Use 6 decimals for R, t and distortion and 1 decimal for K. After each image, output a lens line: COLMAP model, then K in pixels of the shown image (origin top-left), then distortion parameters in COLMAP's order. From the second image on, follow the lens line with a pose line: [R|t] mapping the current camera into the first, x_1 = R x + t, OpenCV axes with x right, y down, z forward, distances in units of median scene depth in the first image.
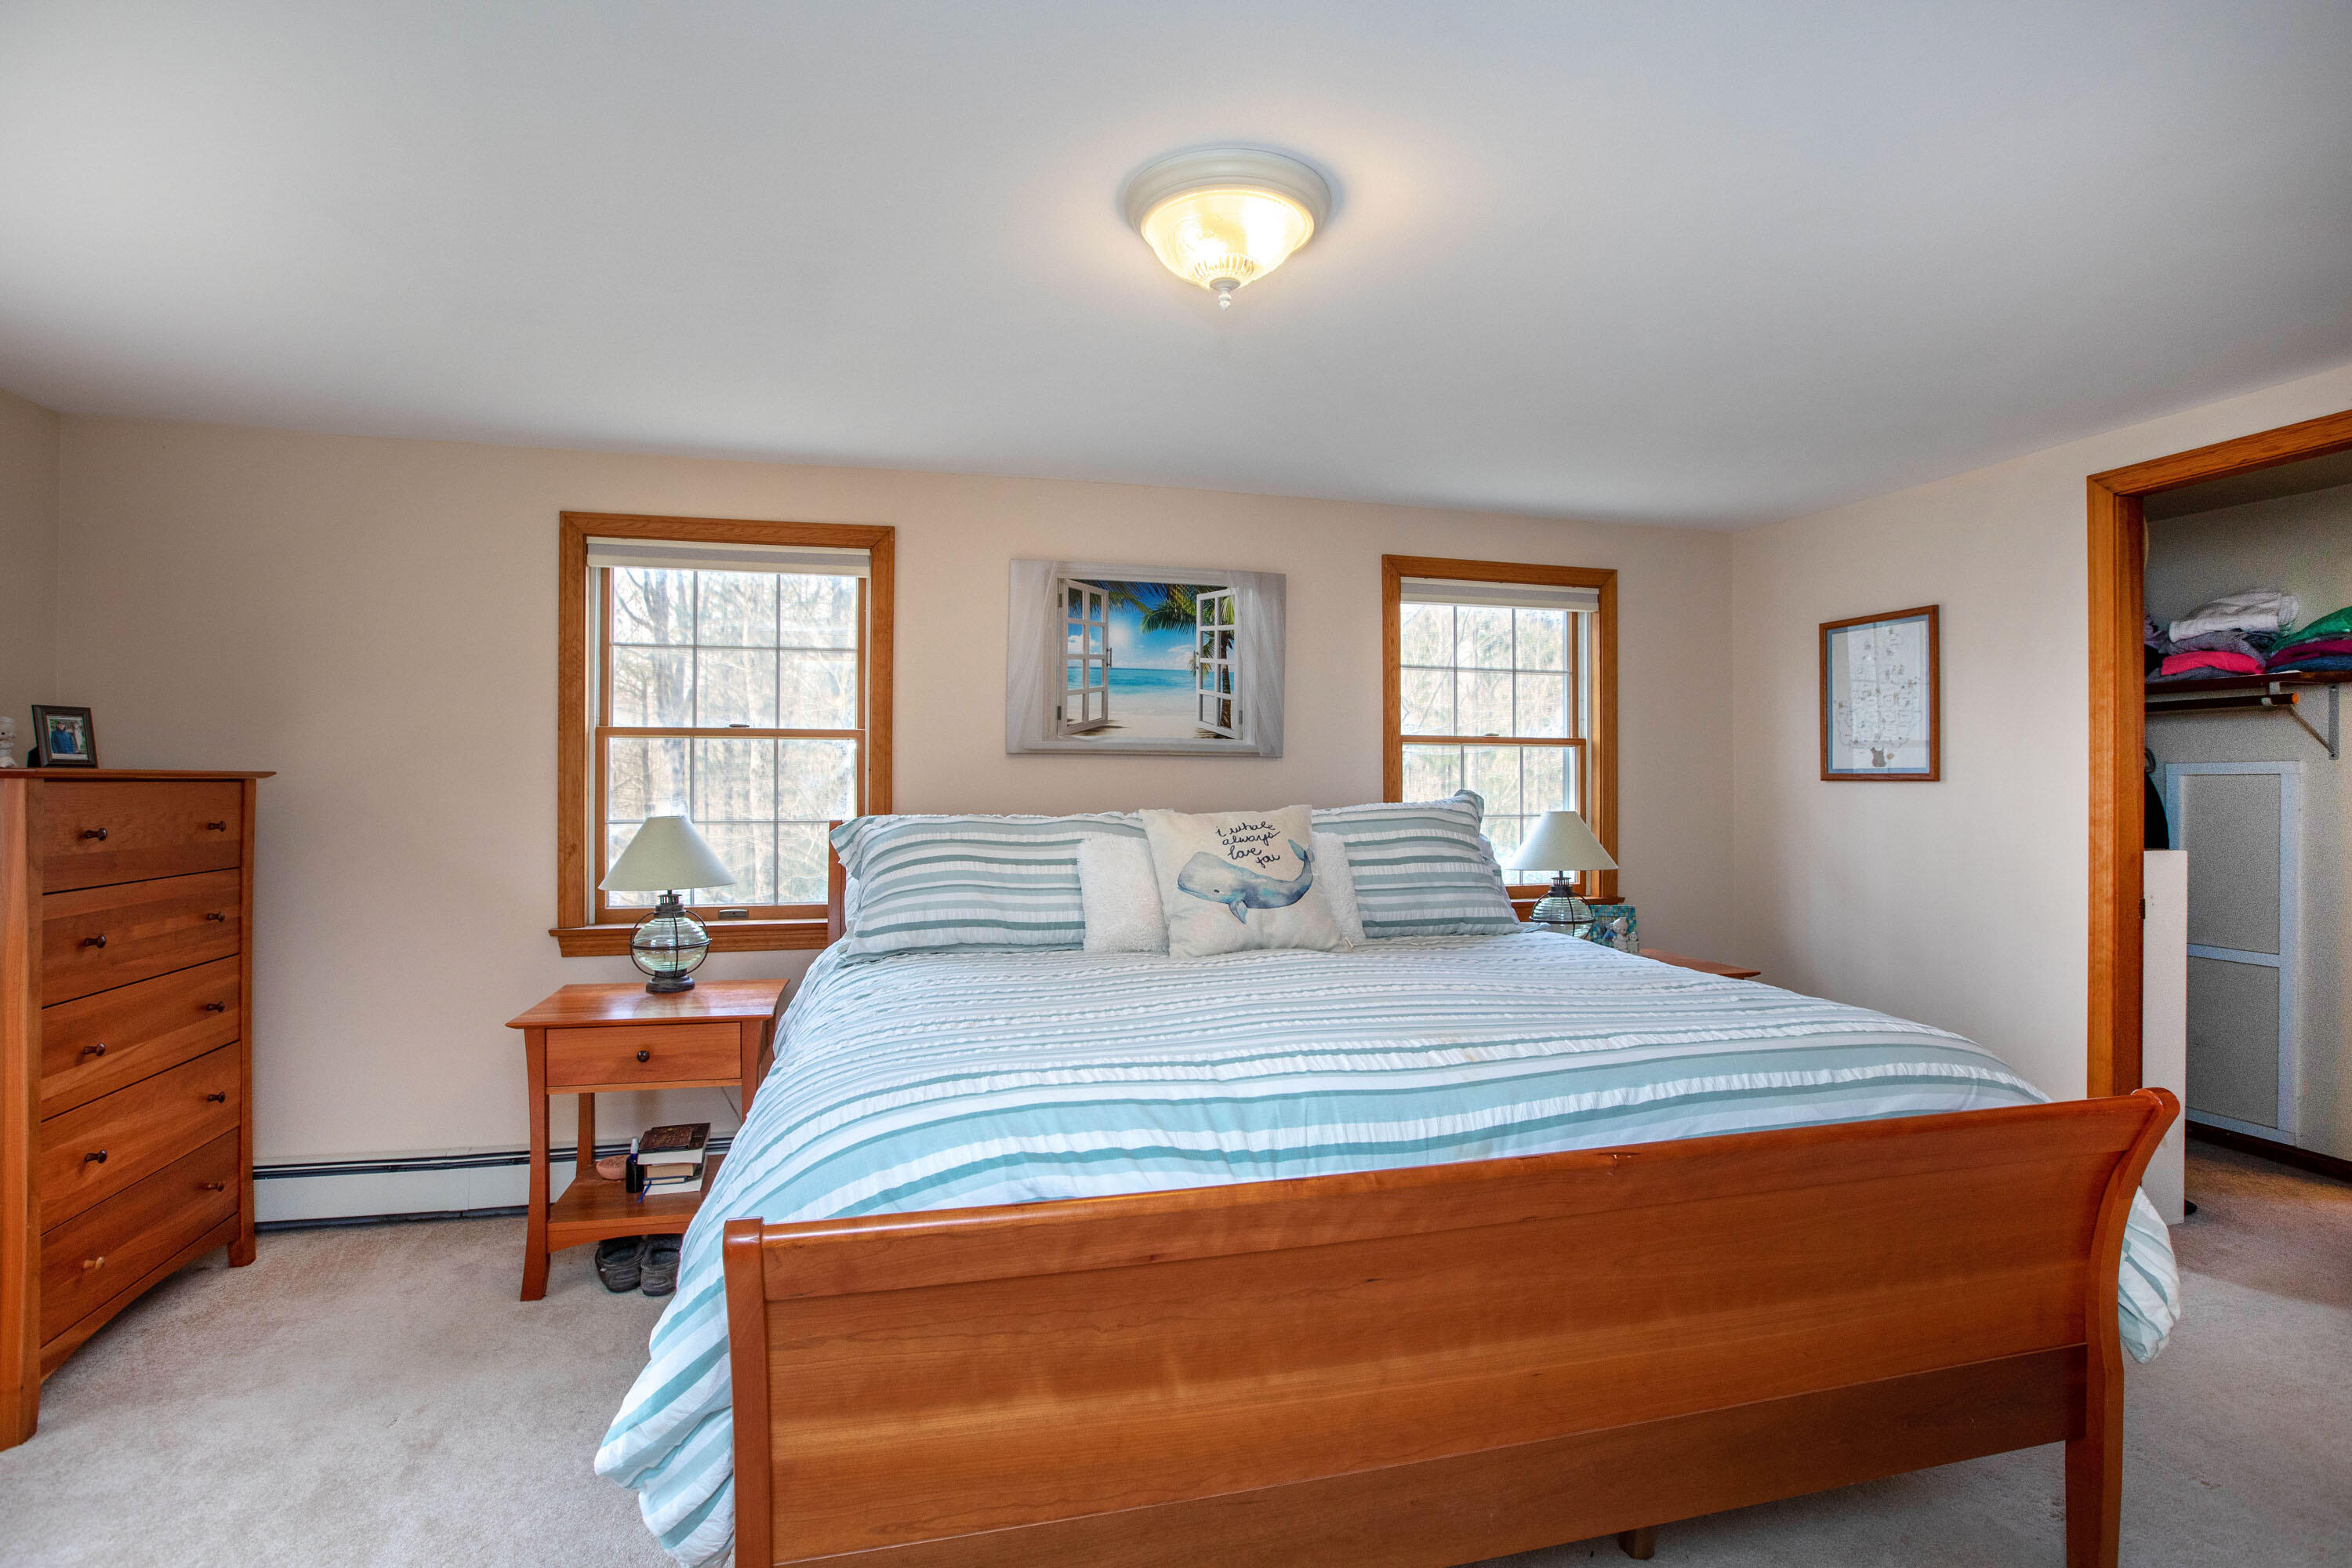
lens RADIAL K [[1139.8, 0, 1154.6], [0, 1139.8, 781.2], [0, 0, 1]] dist [-0.039949, 0.000764]
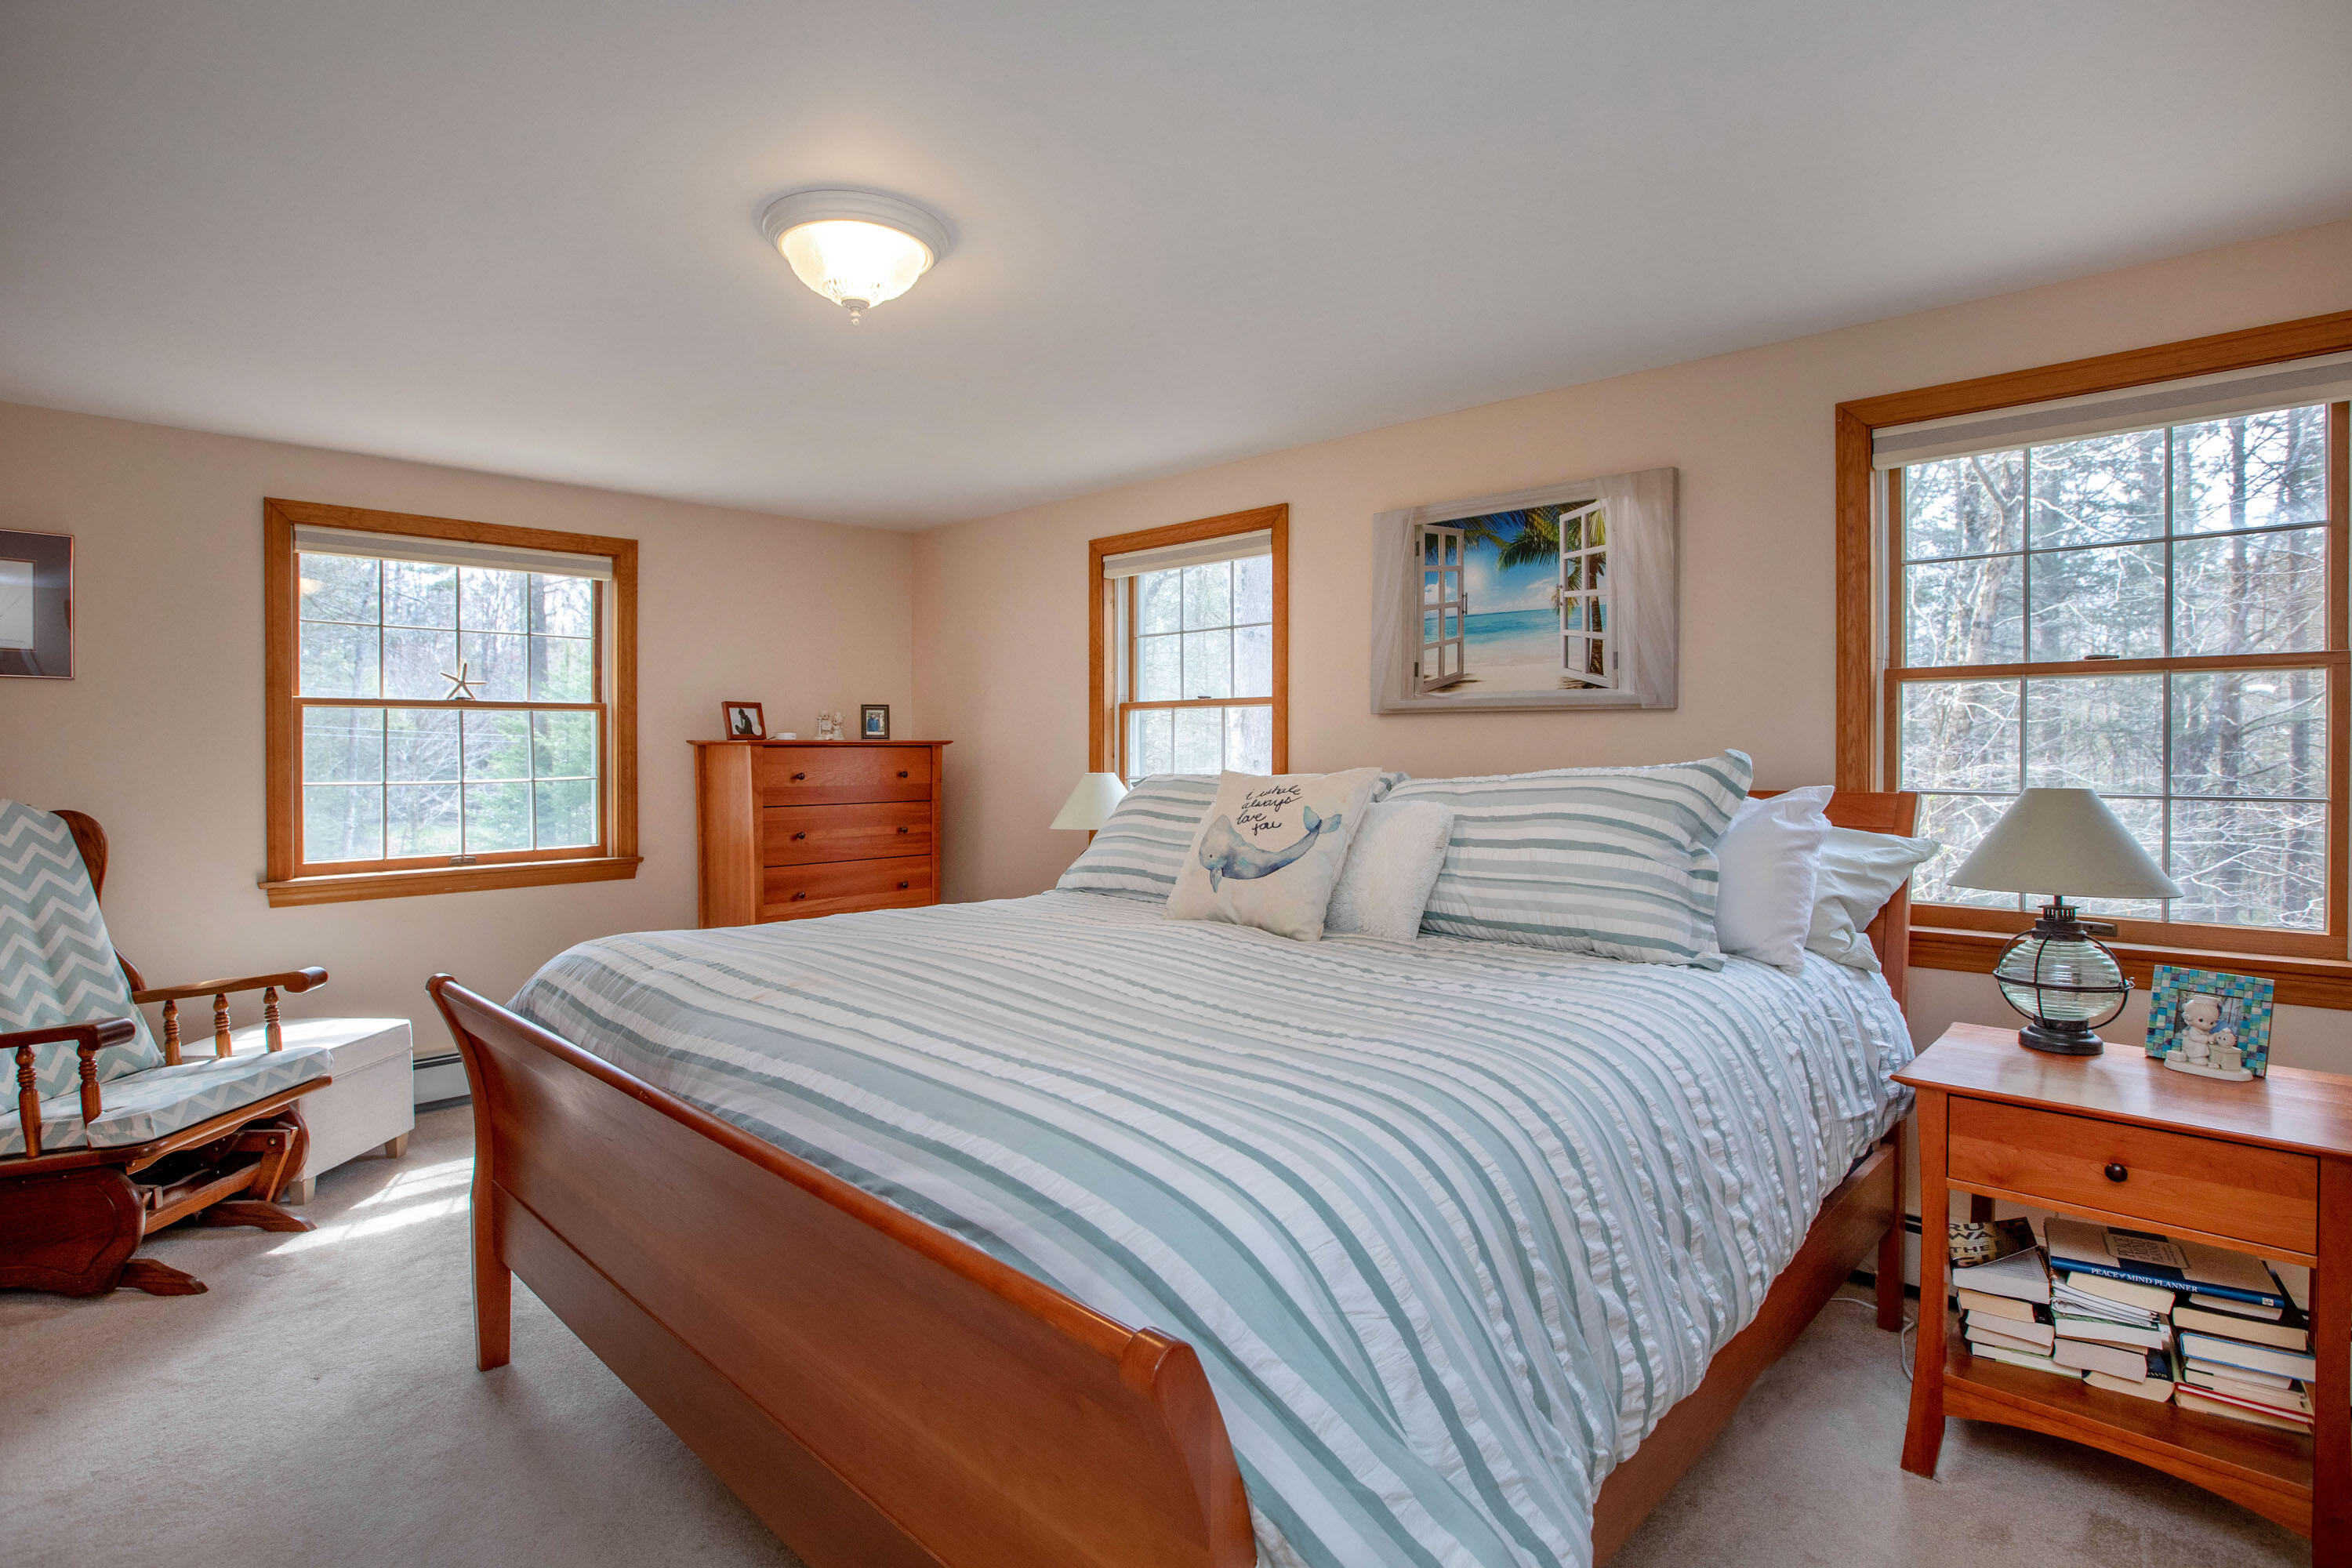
lens RADIAL K [[1139.8, 0, 1161.1], [0, 1139.8, 779.7], [0, 0, 1]] dist [-0.039949, 0.000764]
pose [[0.535566, 0.020201, -0.844252, 0.588497], [0.005482, 0.999610, 0.027396, 0.003674], [0.844476, -0.019300, 0.535246, 0.318319]]
